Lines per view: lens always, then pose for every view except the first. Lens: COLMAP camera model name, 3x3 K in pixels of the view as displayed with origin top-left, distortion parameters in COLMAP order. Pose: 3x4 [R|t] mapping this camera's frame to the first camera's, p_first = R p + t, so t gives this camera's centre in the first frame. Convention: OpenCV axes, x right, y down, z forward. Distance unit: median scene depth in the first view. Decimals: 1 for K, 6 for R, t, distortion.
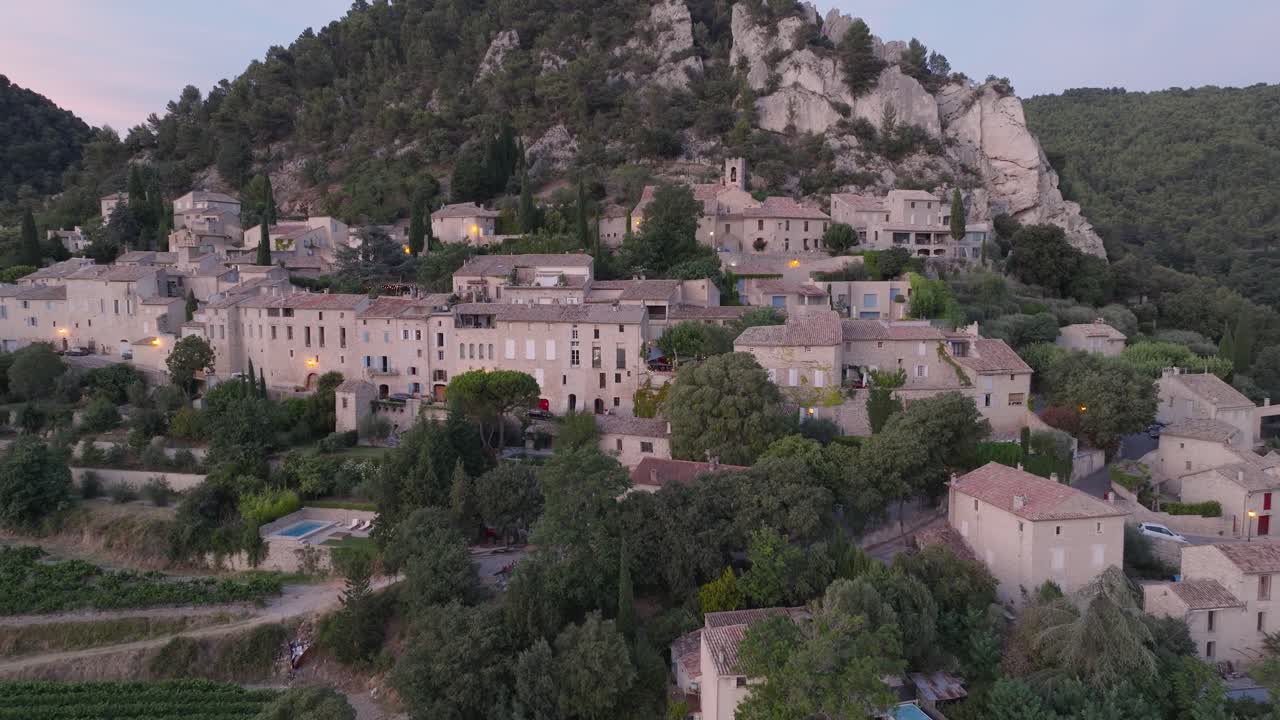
lens RADIAL K [[903.4, 0, 635.4], [0, 903.4, 352.7], [0, 0, 1]] dist [0.005483, 0.005644]
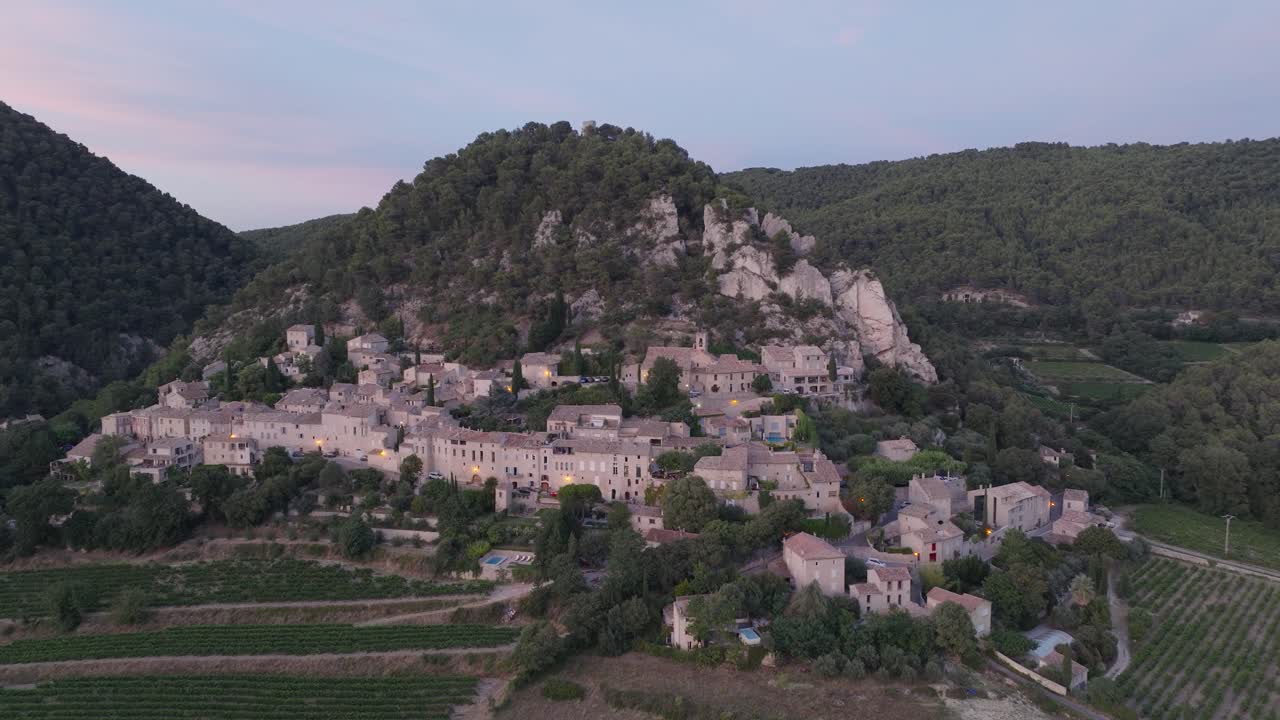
lens RADIAL K [[903.4, 0, 632.4], [0, 903.4, 353.8], [0, 0, 1]] dist [0.005483, 0.005644]
pose [[0.999997, -0.002025, 0.001058, -0.023987], [0.002023, 0.999996, 0.002035, -0.199839], [-0.001062, -0.002033, 0.999997, -0.768324]]
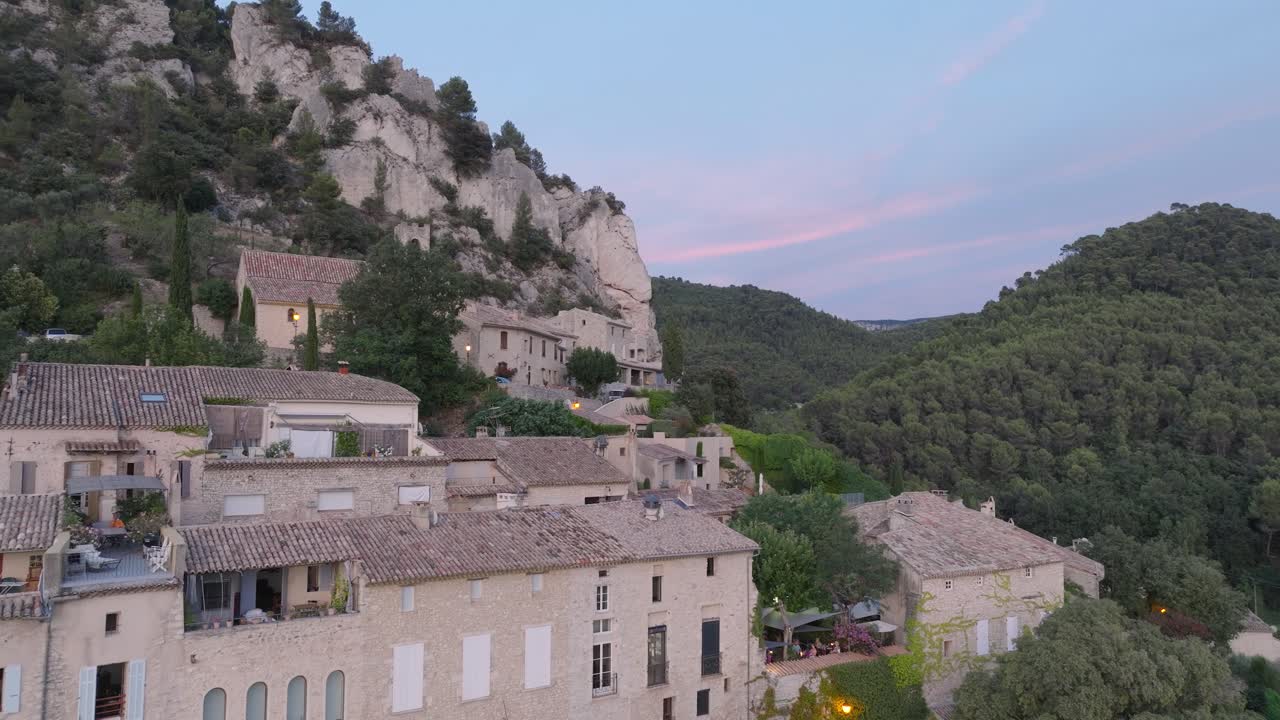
lens RADIAL K [[903.4, 0, 644.4], [0, 903.4, 363.2], [0, 0, 1]] dist [0.005483, 0.005644]
pose [[0.653752, 0.056638, 0.754586, -0.251601], [0.060156, 0.990149, -0.126436, -0.050378], [-0.754314, 0.128050, 0.643905, 0.587343]]
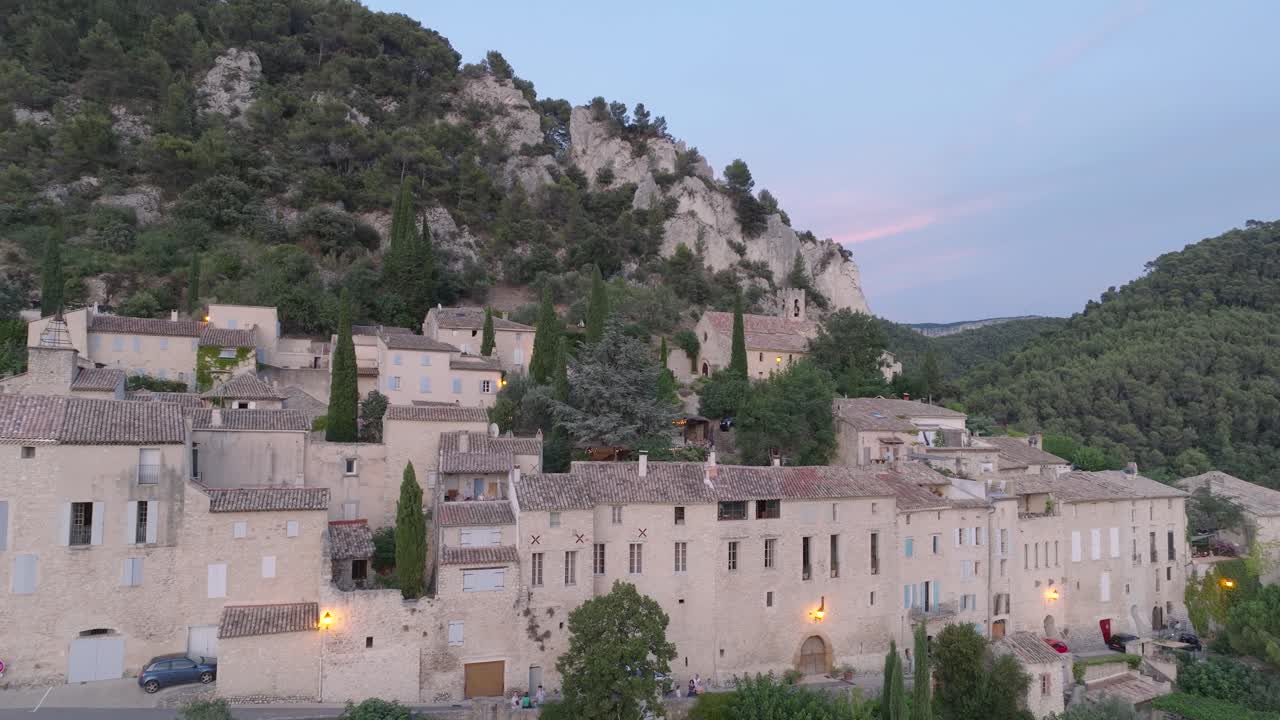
lens RADIAL K [[903.4, 0, 641.0], [0, 903.4, 365.9], [0, 0, 1]] dist [0.005483, 0.005644]
pose [[0.680448, 0.056029, 0.730652, -0.653994], [0.056718, 0.990055, -0.128741, -0.052036], [-0.730599, 0.129042, 0.670503, 0.619438]]
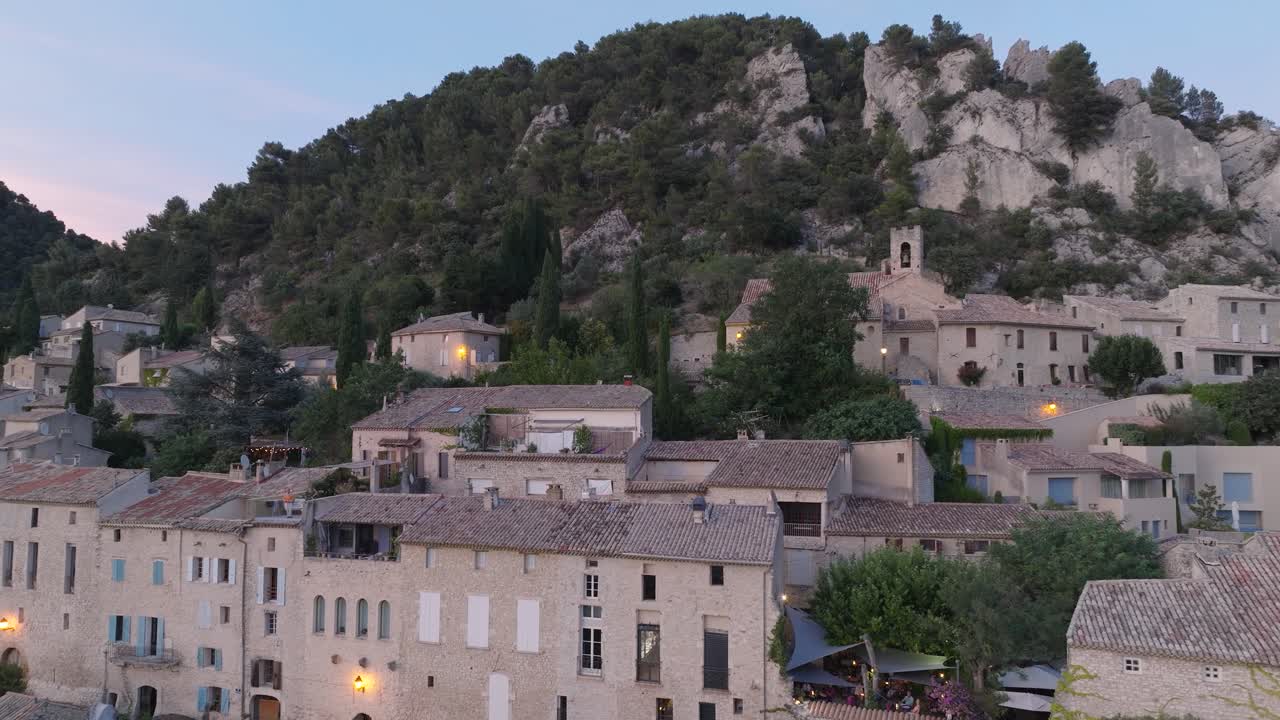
lens RADIAL K [[903.4, 0, 637.3], [0, 903.4, 369.0], [0, 0, 1]] dist [0.005483, 0.005644]
pose [[0.996283, -0.000545, -0.086139, -0.012355], [-0.012678, 0.988163, -0.152881, -0.040682], [0.085203, 0.153405, 0.984483, 0.482506]]
